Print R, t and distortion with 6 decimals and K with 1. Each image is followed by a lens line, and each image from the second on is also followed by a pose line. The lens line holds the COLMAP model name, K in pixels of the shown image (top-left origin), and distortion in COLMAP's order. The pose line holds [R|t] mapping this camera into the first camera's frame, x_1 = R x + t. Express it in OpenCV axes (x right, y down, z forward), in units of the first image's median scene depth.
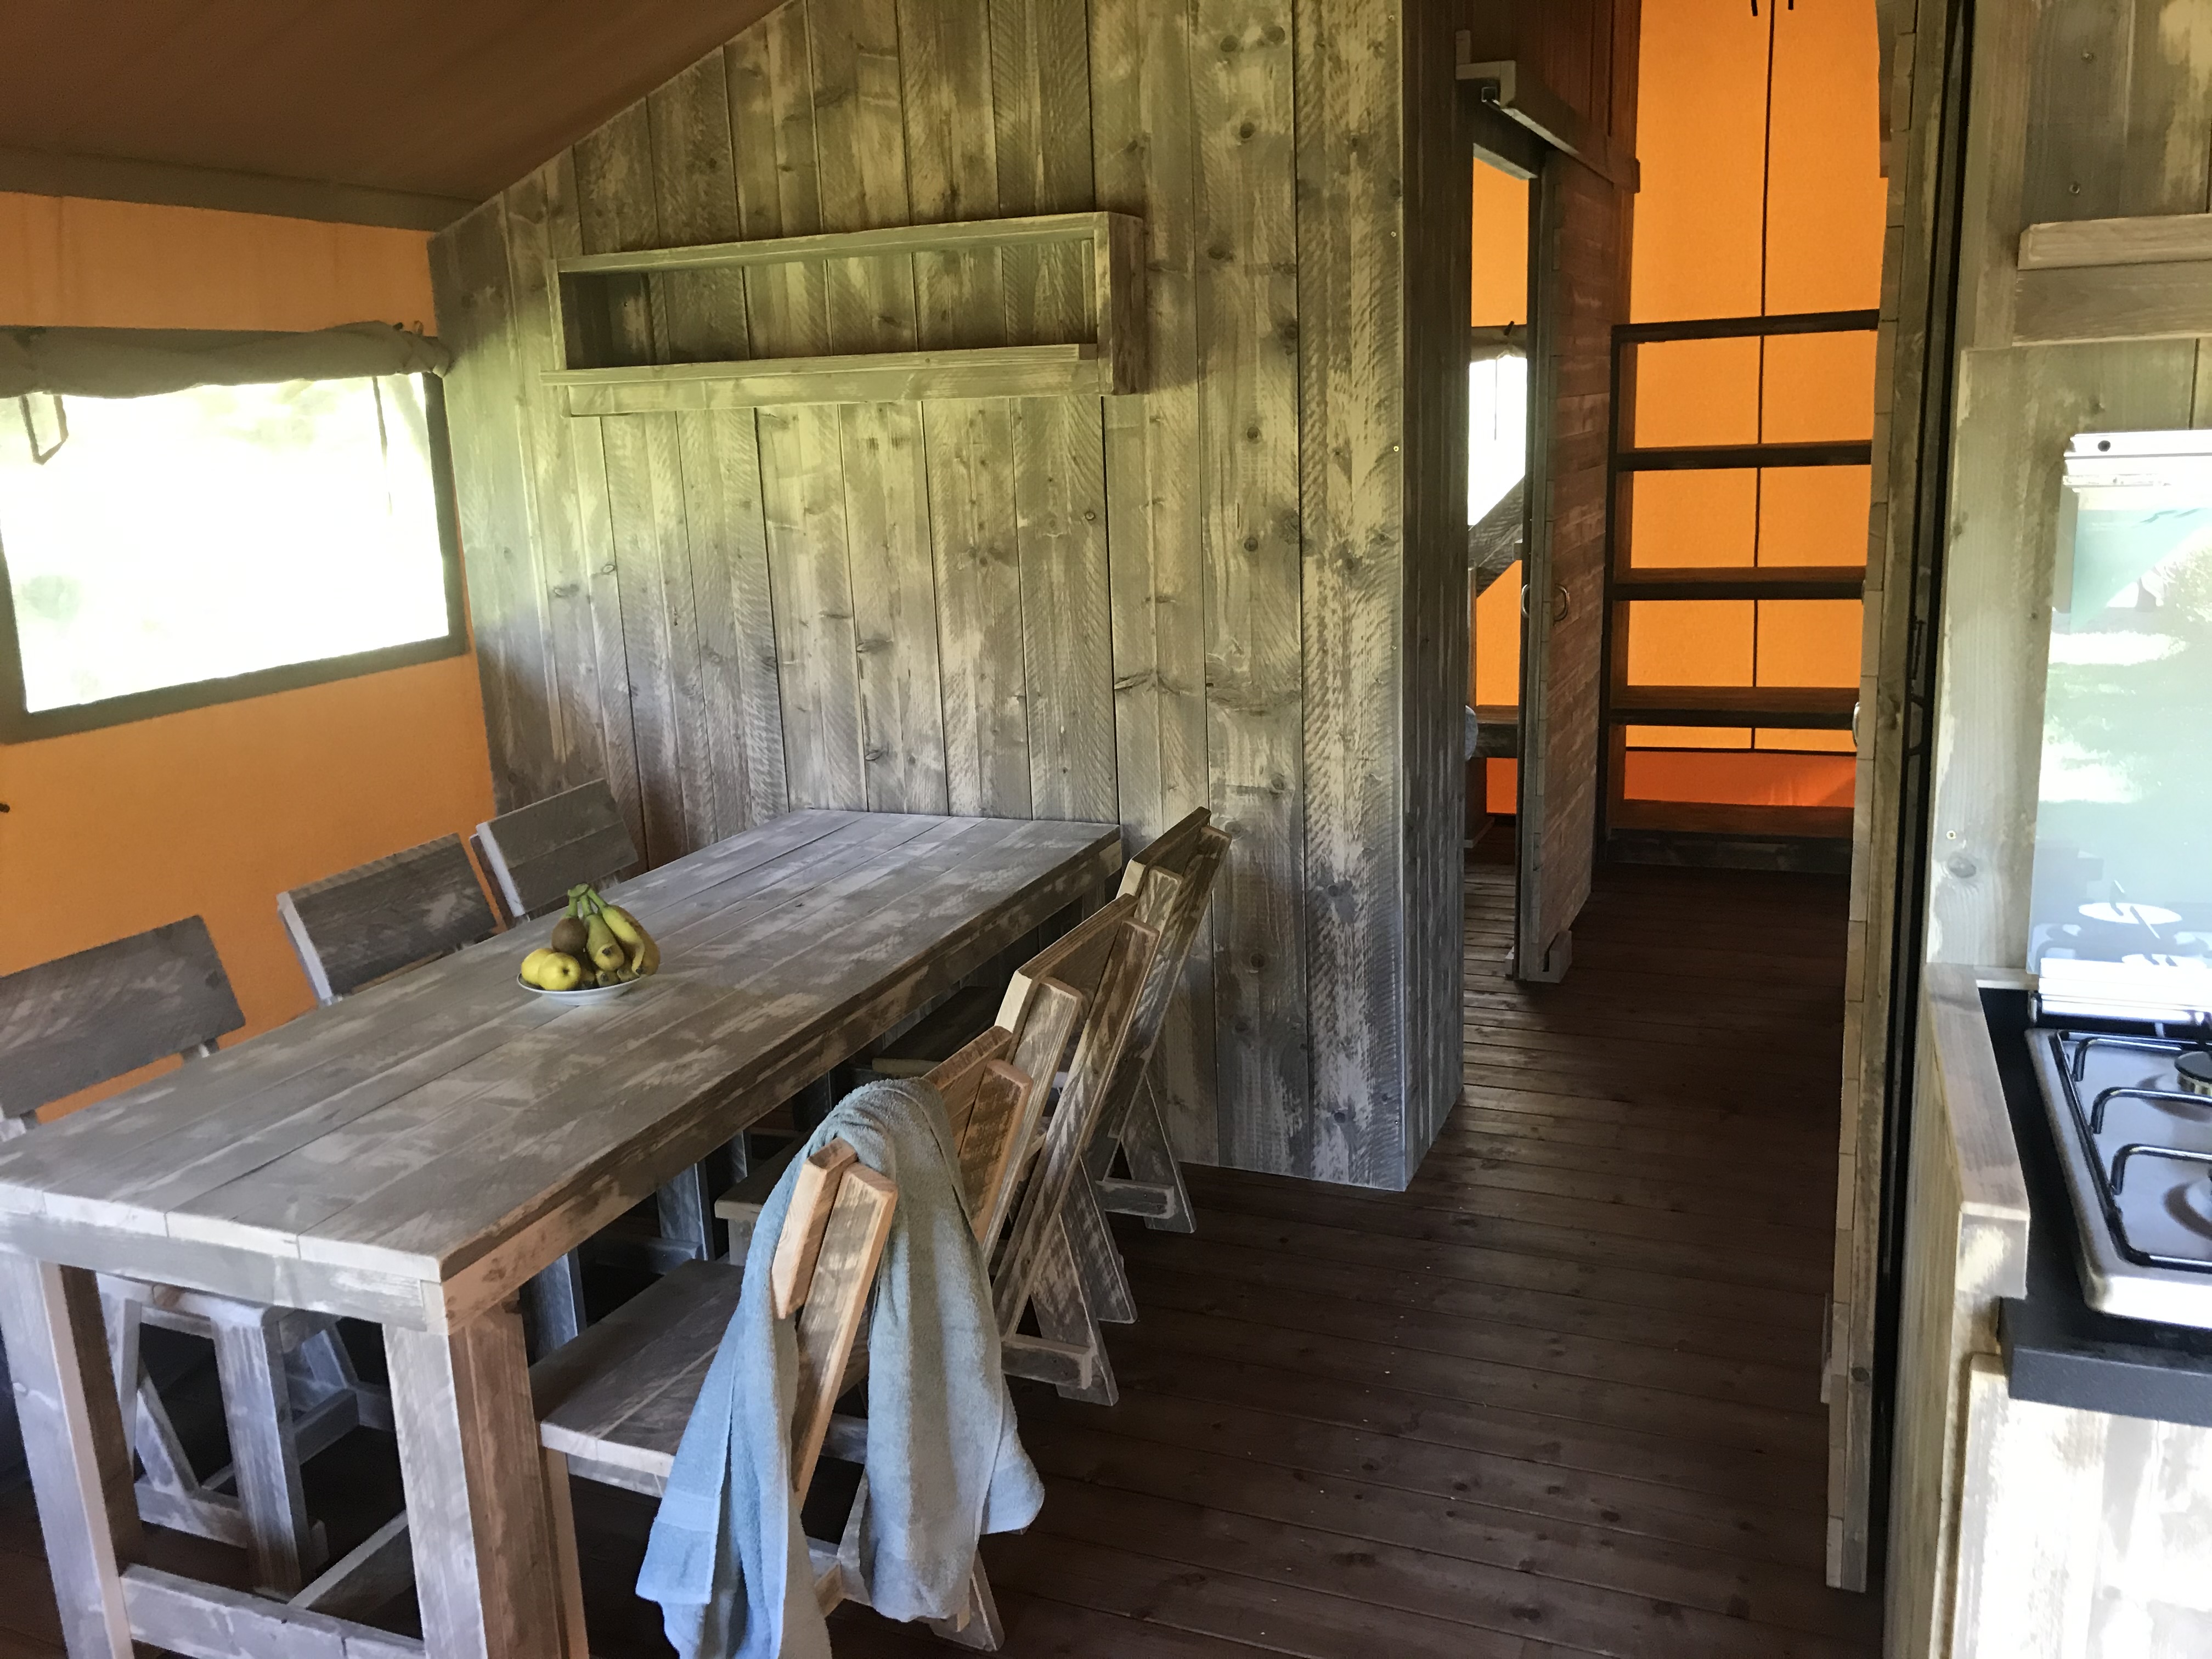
lens RADIAL K [[1843.4, 0, 1099.8], [0, 1843.4, 814.8], [0, 0, 1]] dist [0.021199, -0.030771]
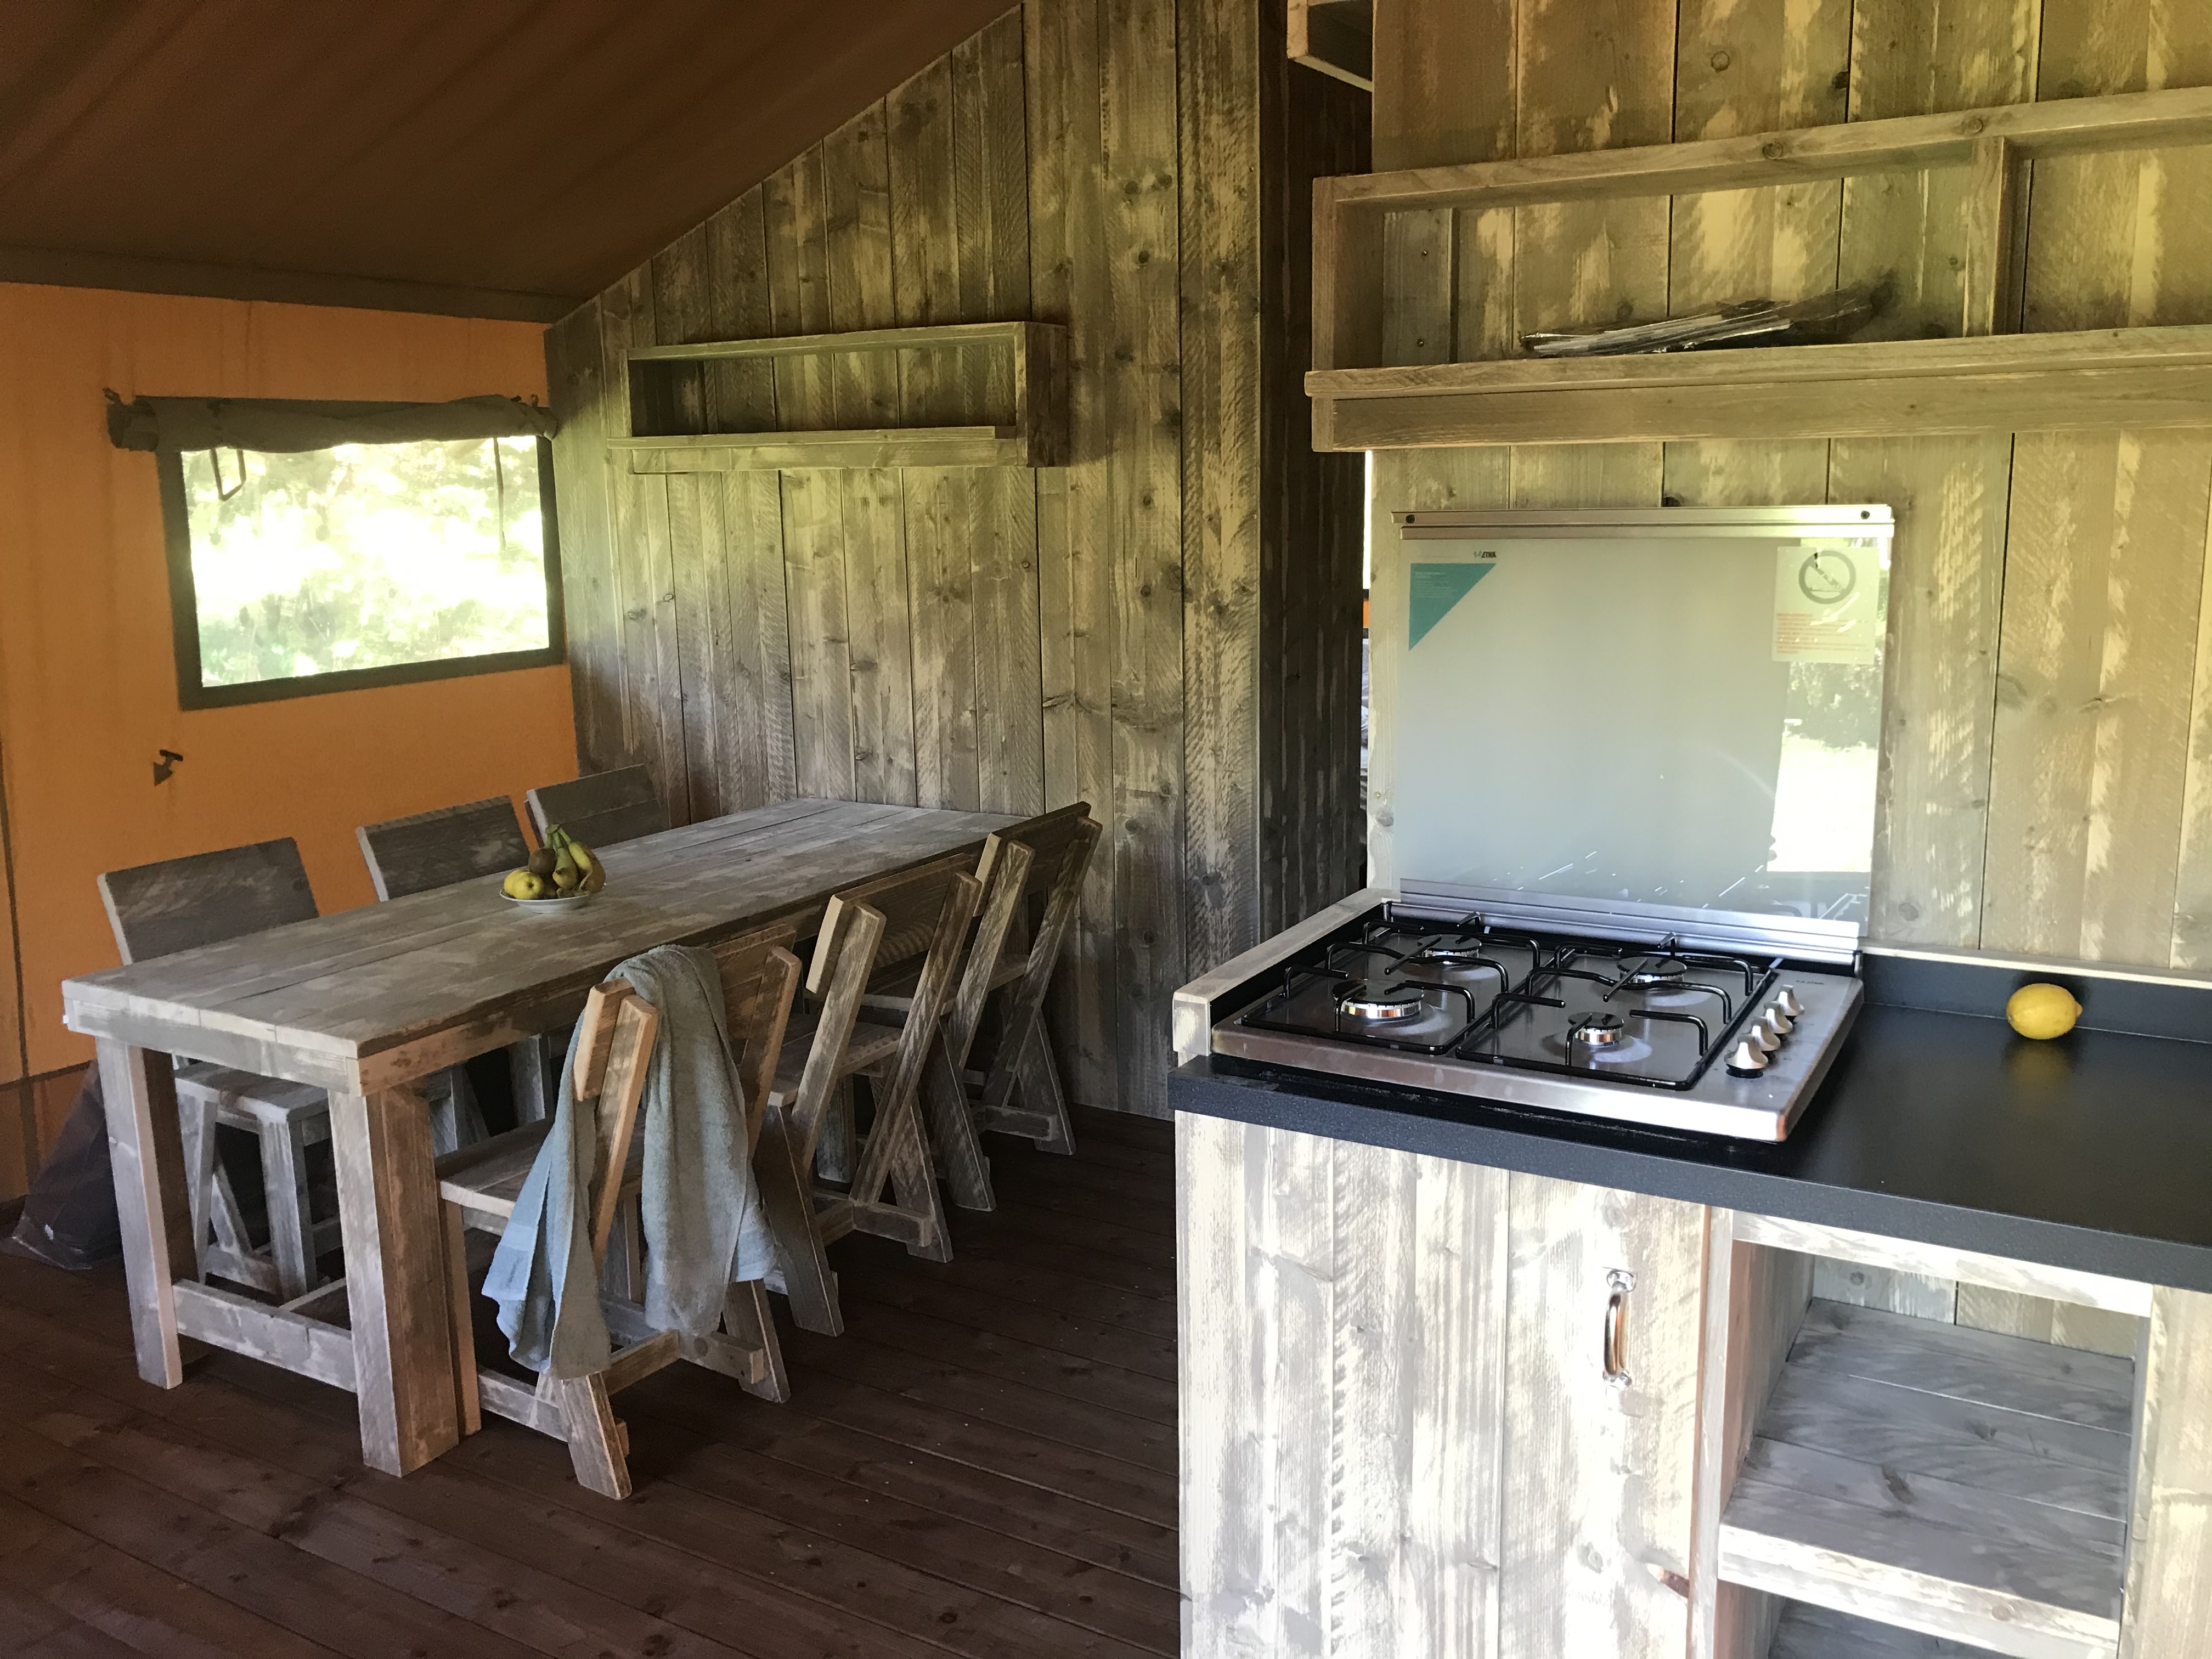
lens RADIAL K [[1843.4, 0, 1106.8], [0, 1843.4, 826.8], [0, 0, 1]] dist [0.021199, -0.030771]
pose [[0.989812, 0.048594, -0.133830, 0.241654], [-0.052364, 0.998320, -0.024799, 0.043073], [0.132400, 0.031555, 0.990694, -0.218766]]
